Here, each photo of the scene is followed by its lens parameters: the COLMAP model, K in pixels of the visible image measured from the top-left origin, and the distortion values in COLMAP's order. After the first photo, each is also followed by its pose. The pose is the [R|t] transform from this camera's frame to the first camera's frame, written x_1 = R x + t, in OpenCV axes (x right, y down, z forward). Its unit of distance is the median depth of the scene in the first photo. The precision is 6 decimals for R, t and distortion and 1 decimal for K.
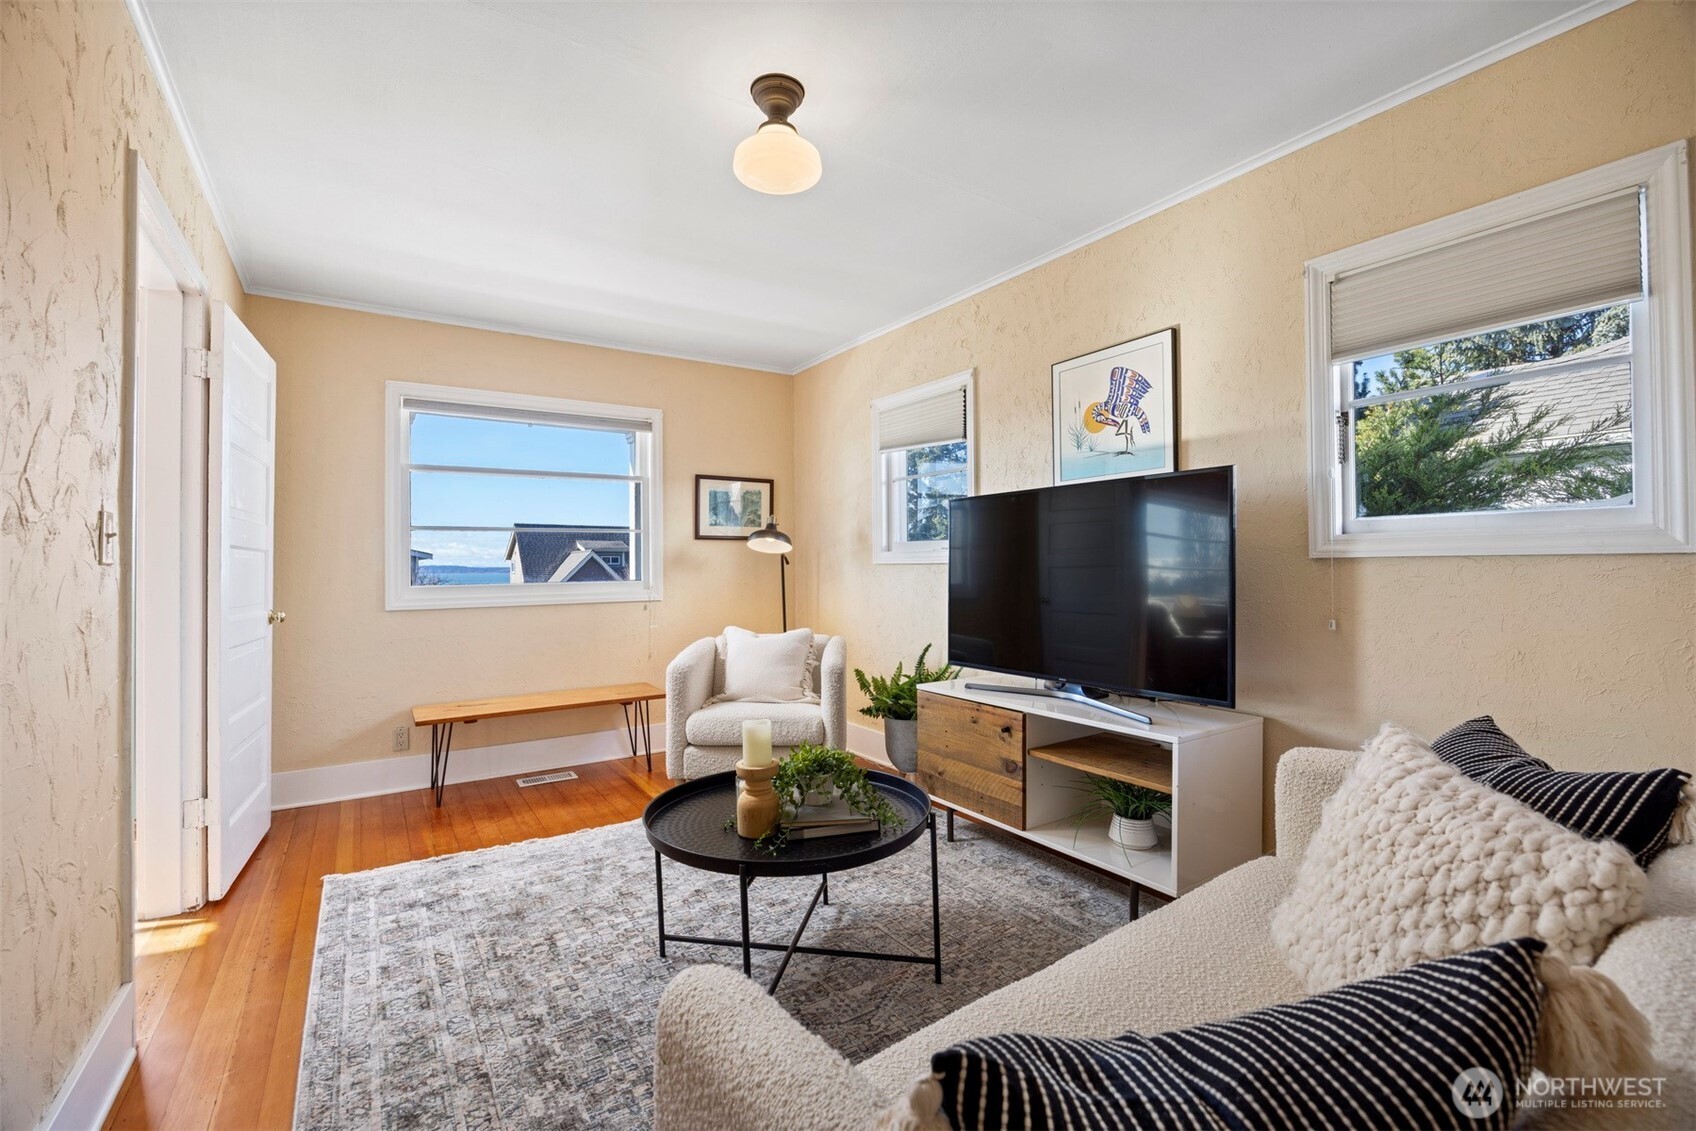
lens RADIAL K [[721.7, 0, 848.0], [0, 721.7, 565.5], [0, 0, 1]] dist [-0.000690, 0.000029]
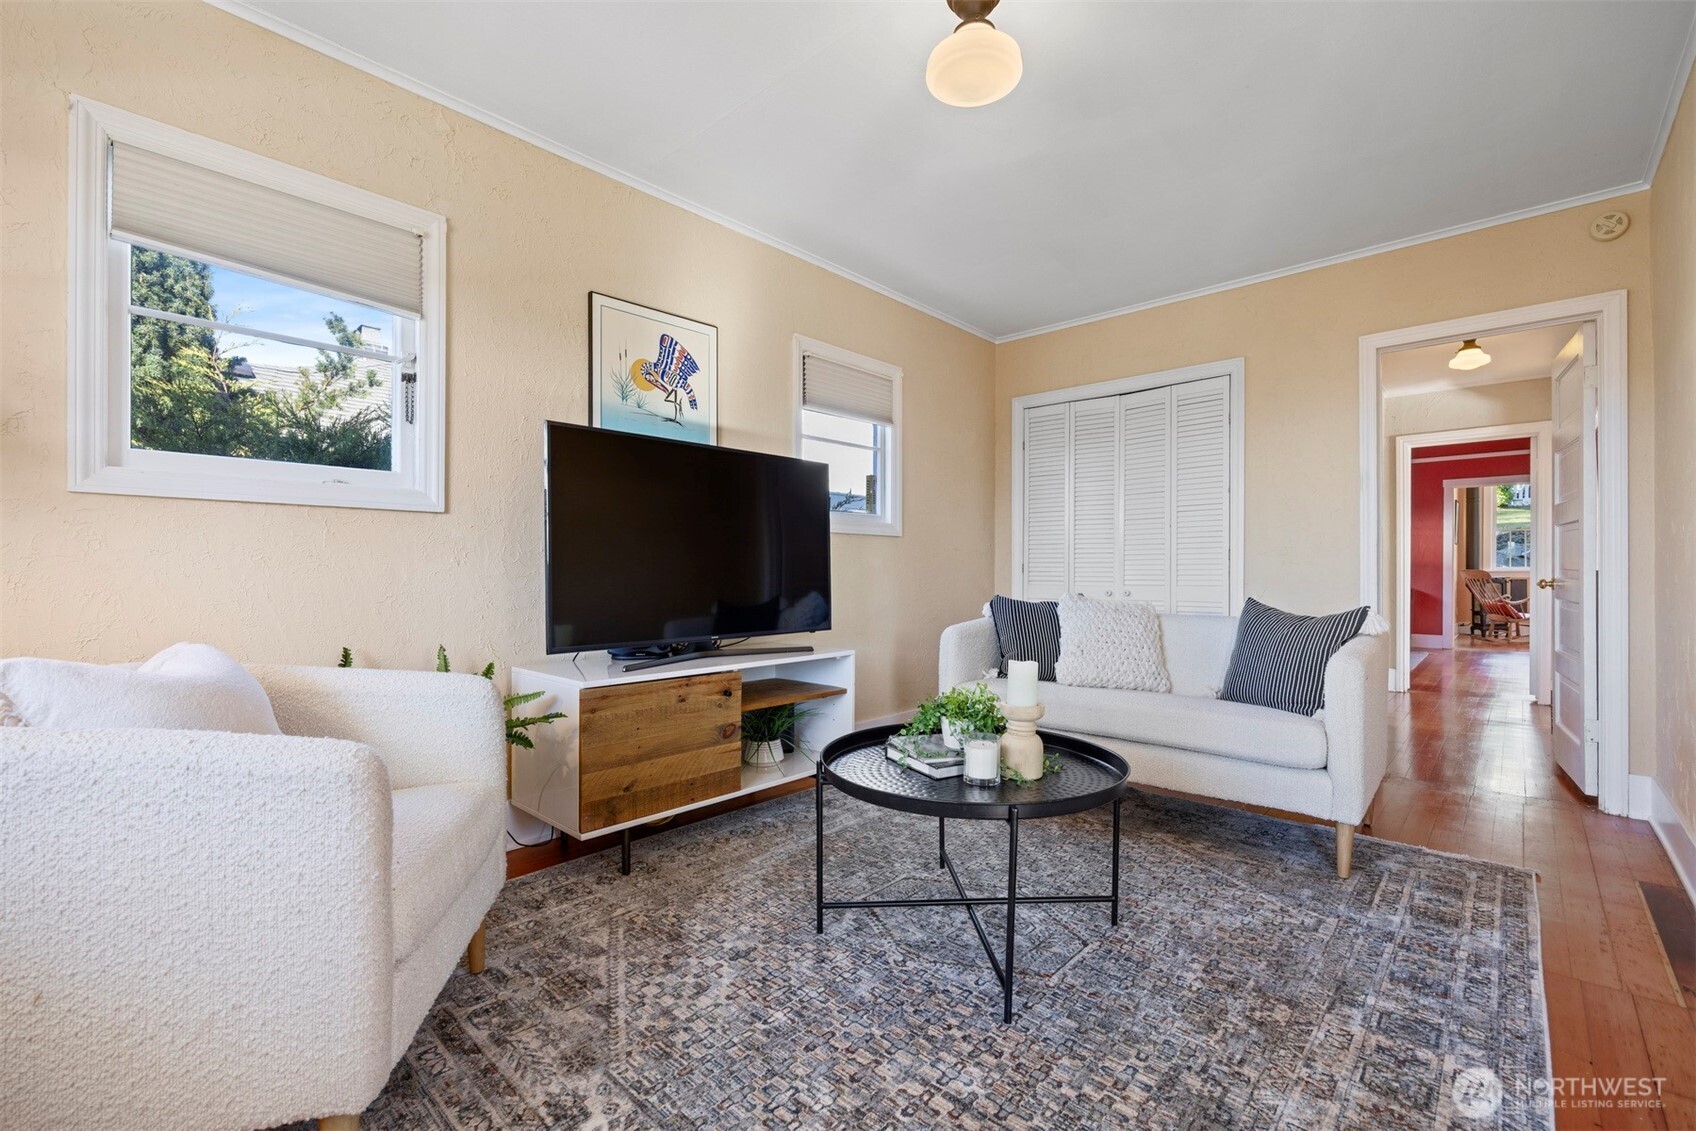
lens RADIAL K [[746.2, 0, 848.0], [0, 746.2, 565.5], [0, 0, 1]] dist [0.014753, -0.000026]
pose [[-0.242182, 0.009174, 0.970187, -0.732156], [-0.001607, 0.999950, -0.009857, 0.064653], [-0.970229, -0.003946, -0.242155, 1.023378]]
